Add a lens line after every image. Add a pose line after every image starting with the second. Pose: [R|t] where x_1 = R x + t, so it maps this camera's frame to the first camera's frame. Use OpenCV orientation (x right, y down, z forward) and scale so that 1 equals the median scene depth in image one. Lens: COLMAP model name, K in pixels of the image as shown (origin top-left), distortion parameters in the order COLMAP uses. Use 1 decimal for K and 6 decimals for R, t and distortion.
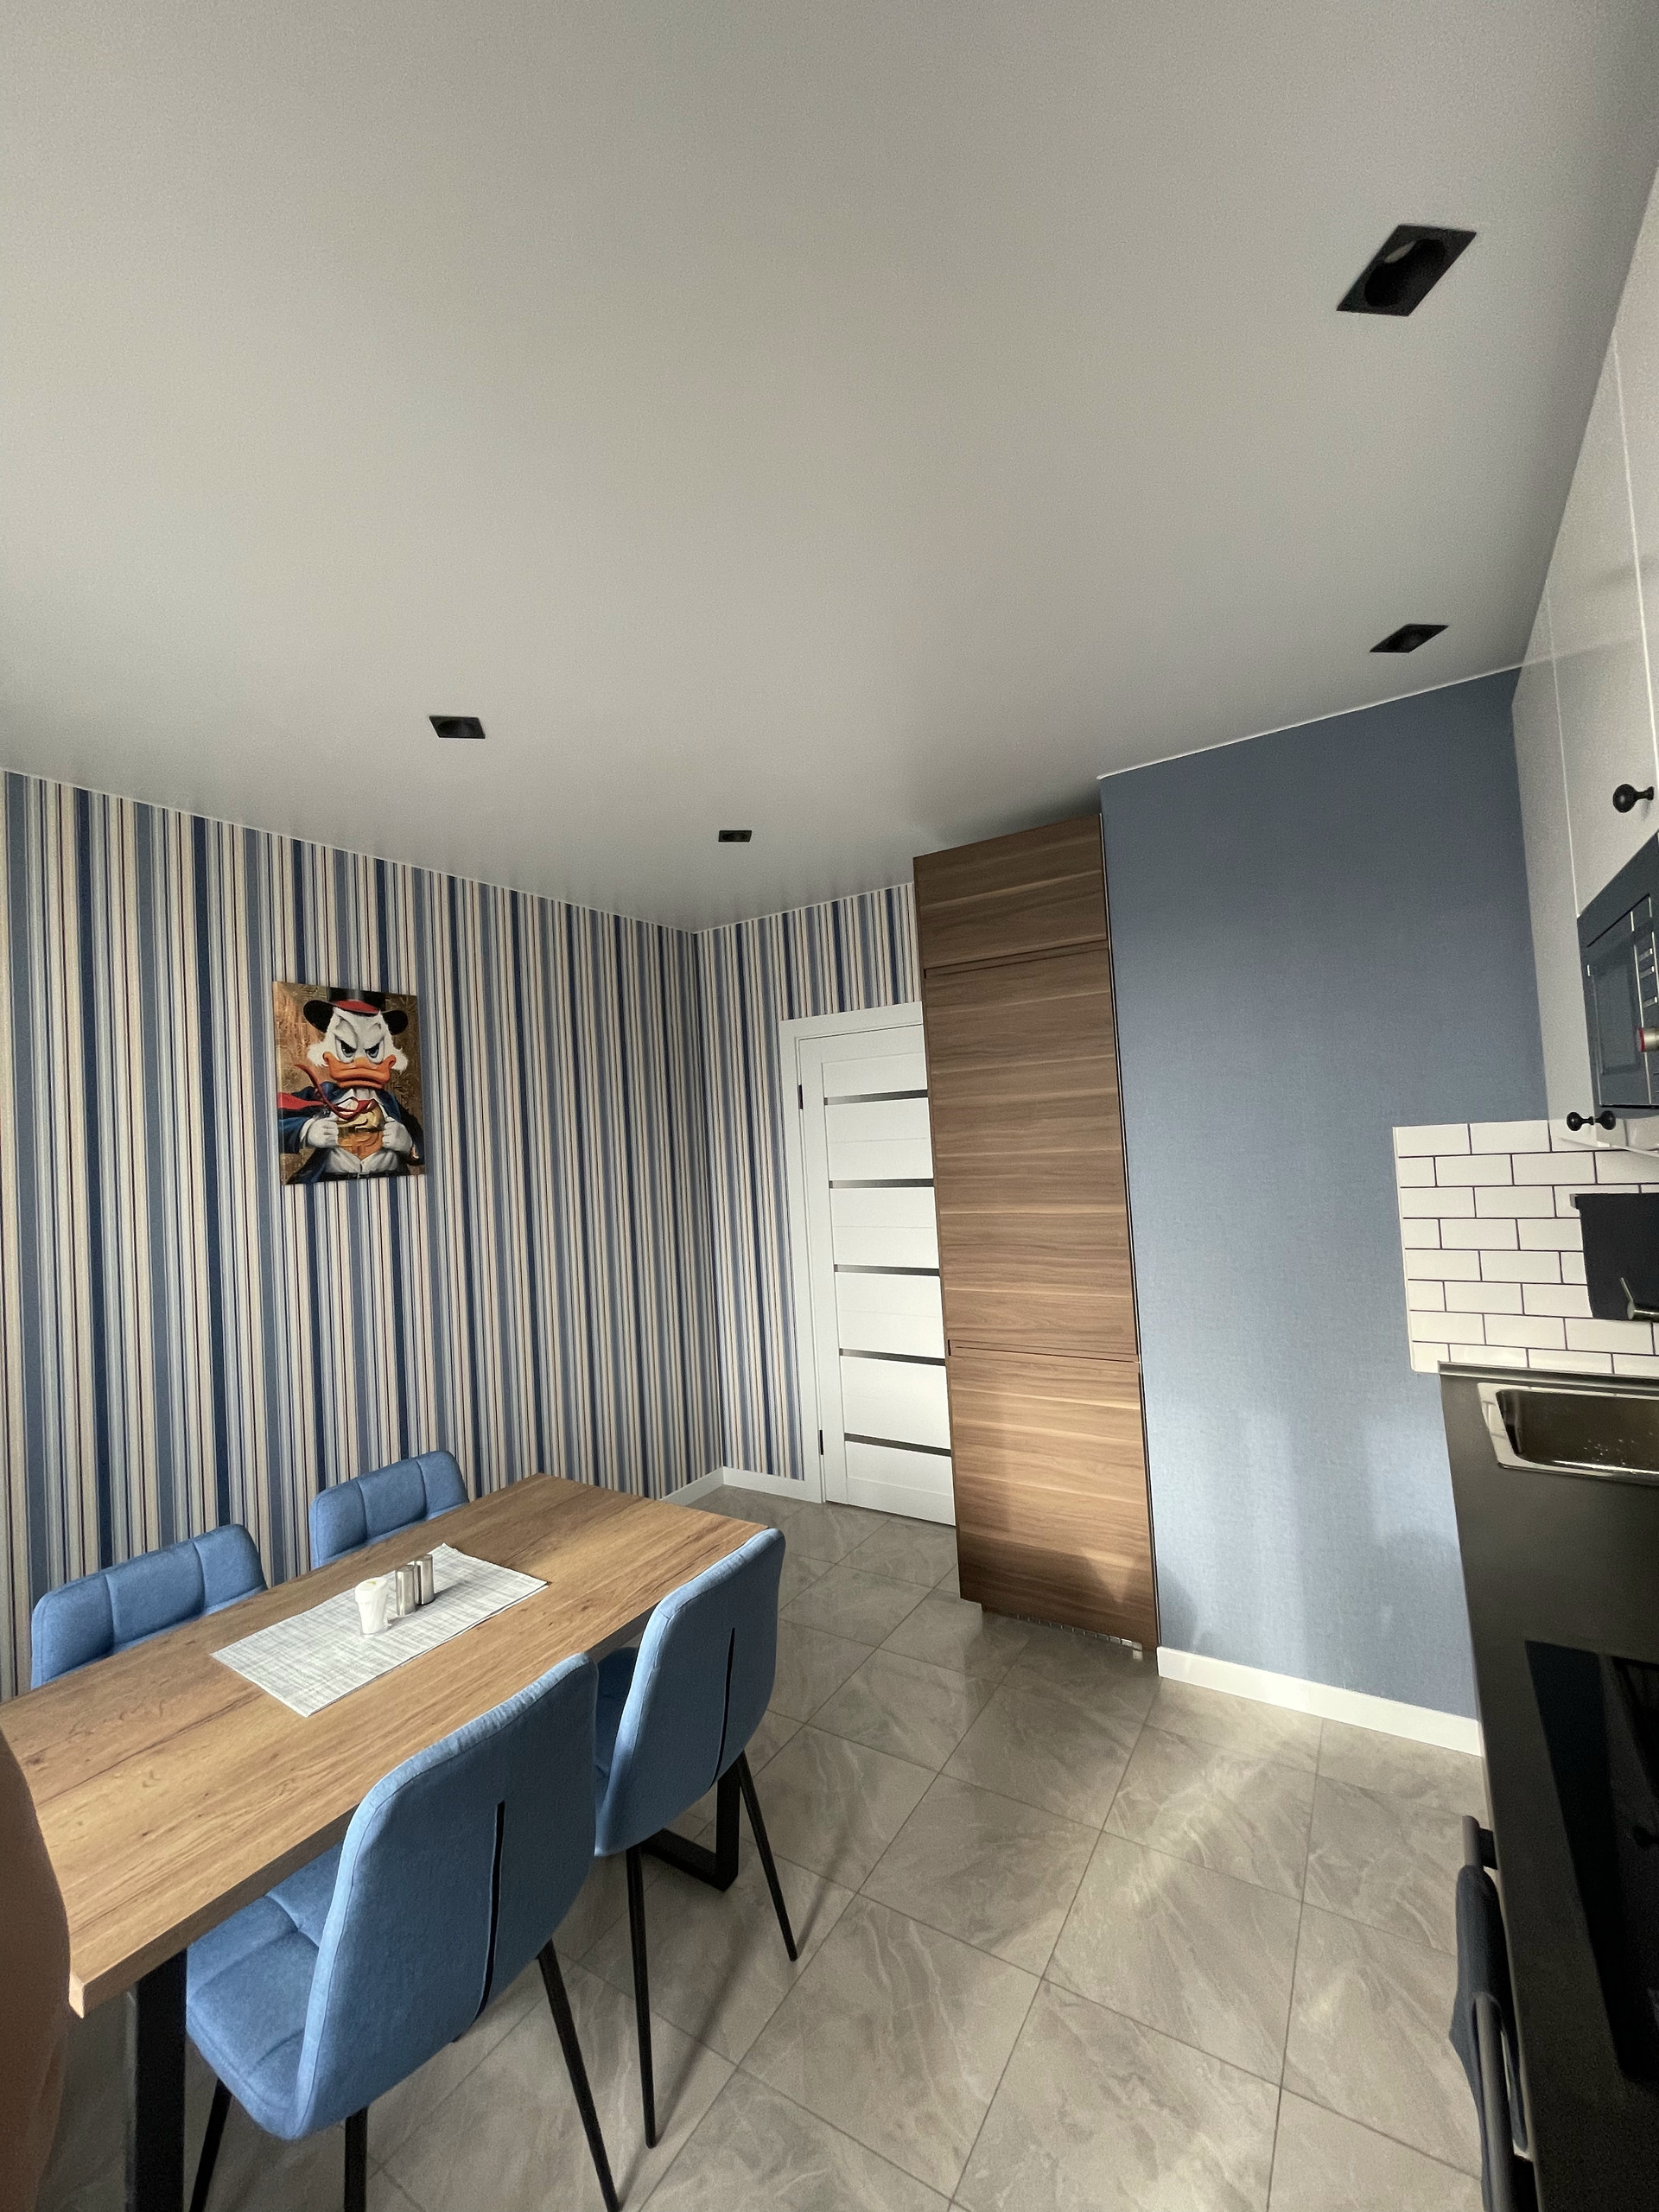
lens RADIAL K [[895.1, 0, 836.0], [0, 895.1, 1105.2], [0, 0, 1]] dist [-0.002383, -0.000308]
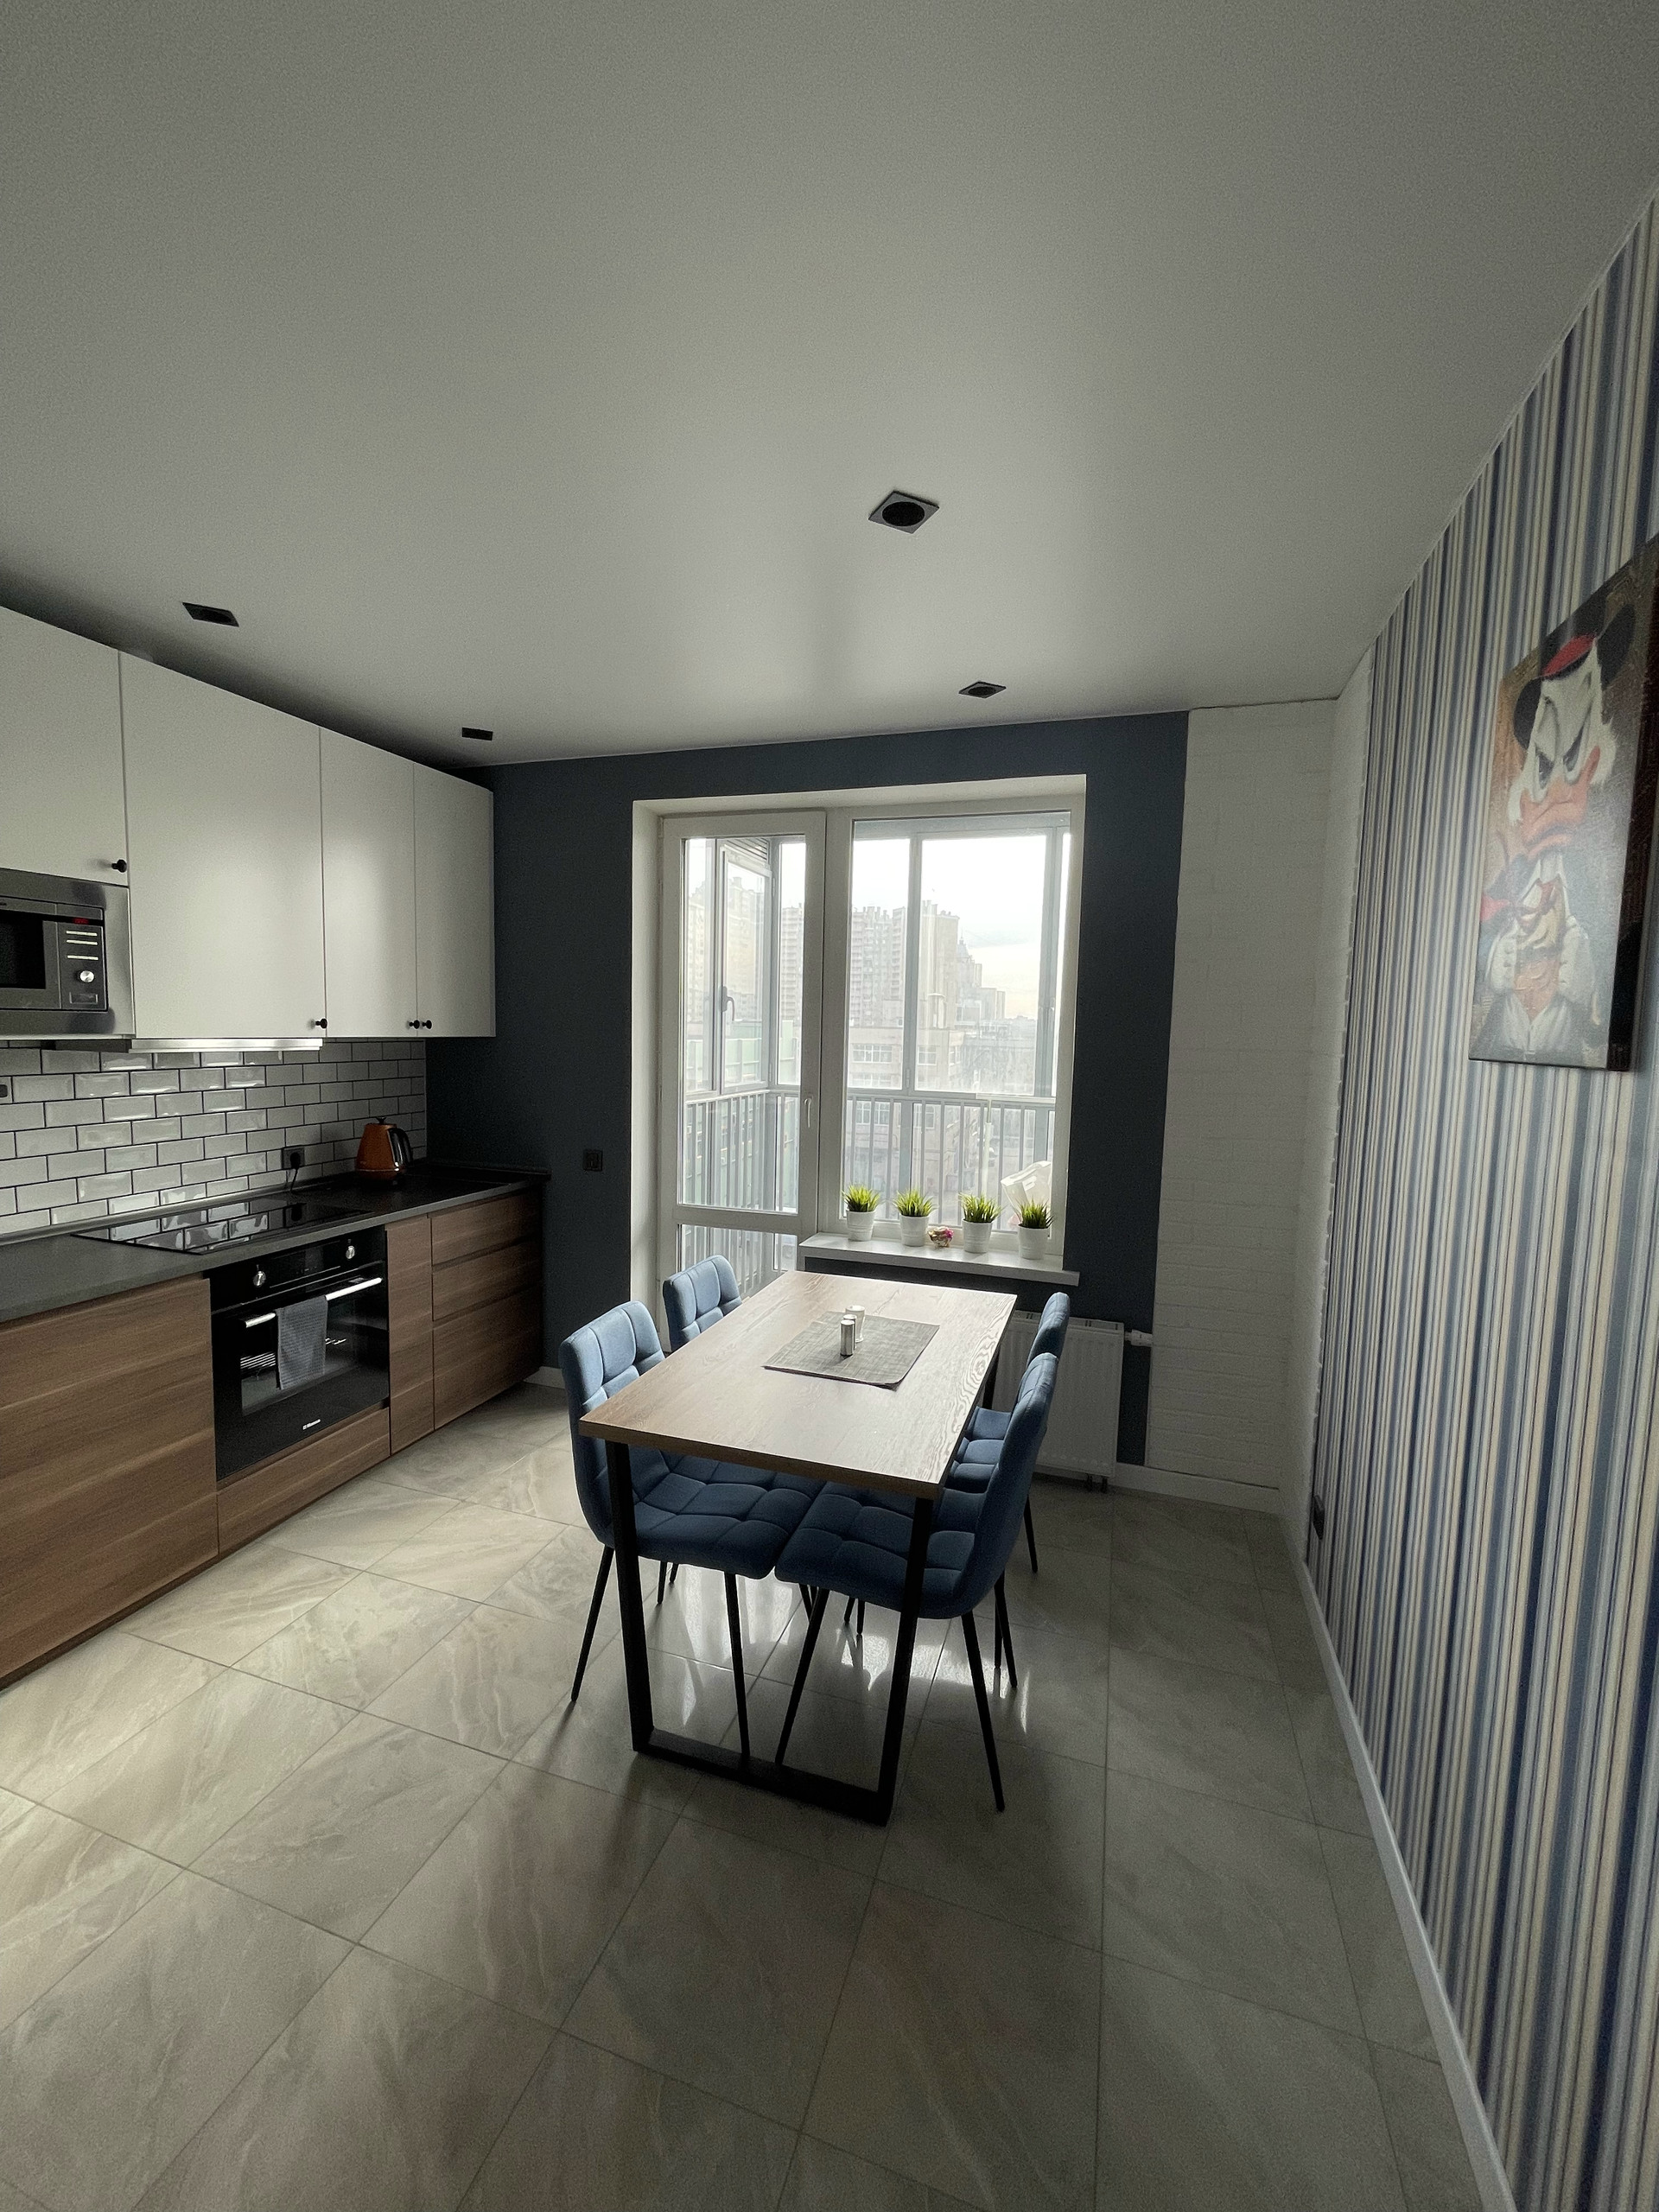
lens RADIAL K [[895.1, 0, 832.3], [0, 895.1, 1102.7], [0, 0, 1]] dist [-0.002383, -0.000308]
pose [[-0.970013, 0.056814, -0.236320, -0.094387], [0.042013, 0.996854, 0.067207, 0.060703], [0.239395, 0.055264, -0.969348, 1.431447]]
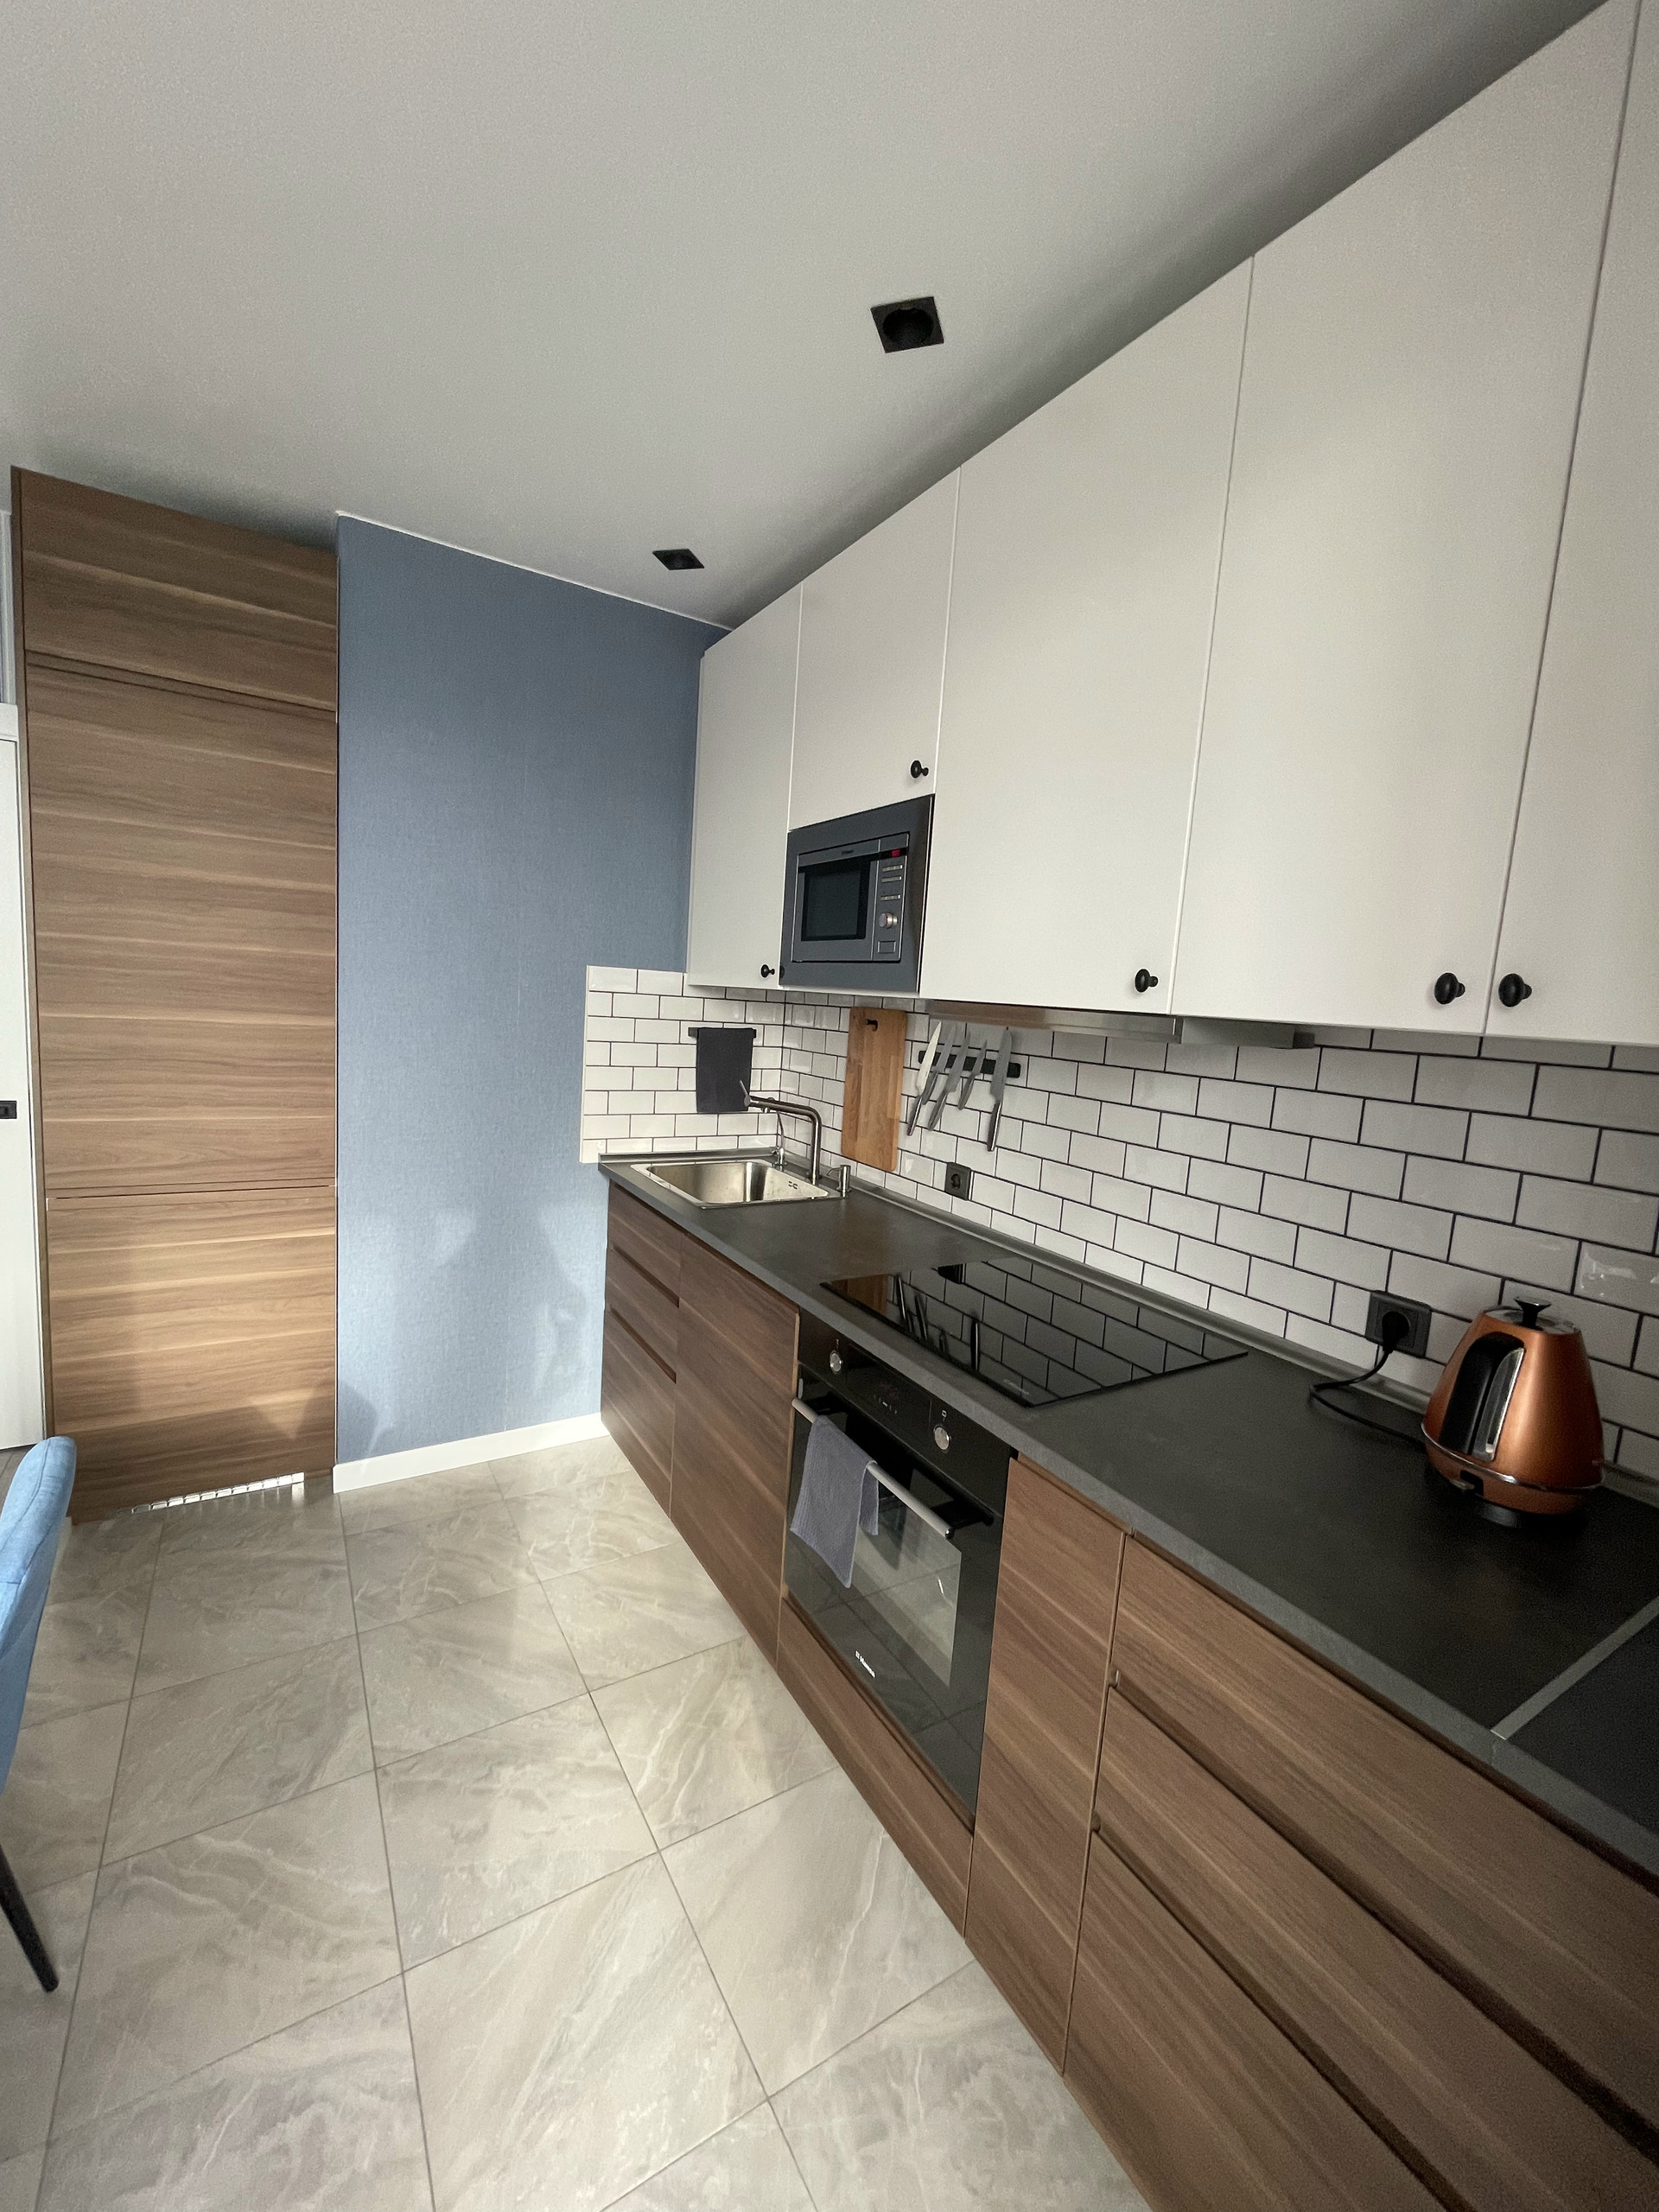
lens RADIAL K [[895.1, 0, 834.3], [0, 895.1, 1103.4], [0, 0, 1]] dist [-0.002383, -0.000308]
pose [[0.431106, -0.018925, 0.902103, -0.272869], [-0.124612, 0.988951, 0.080298, 0.059311], [-0.893655, -0.147030, 0.423985, 0.140940]]
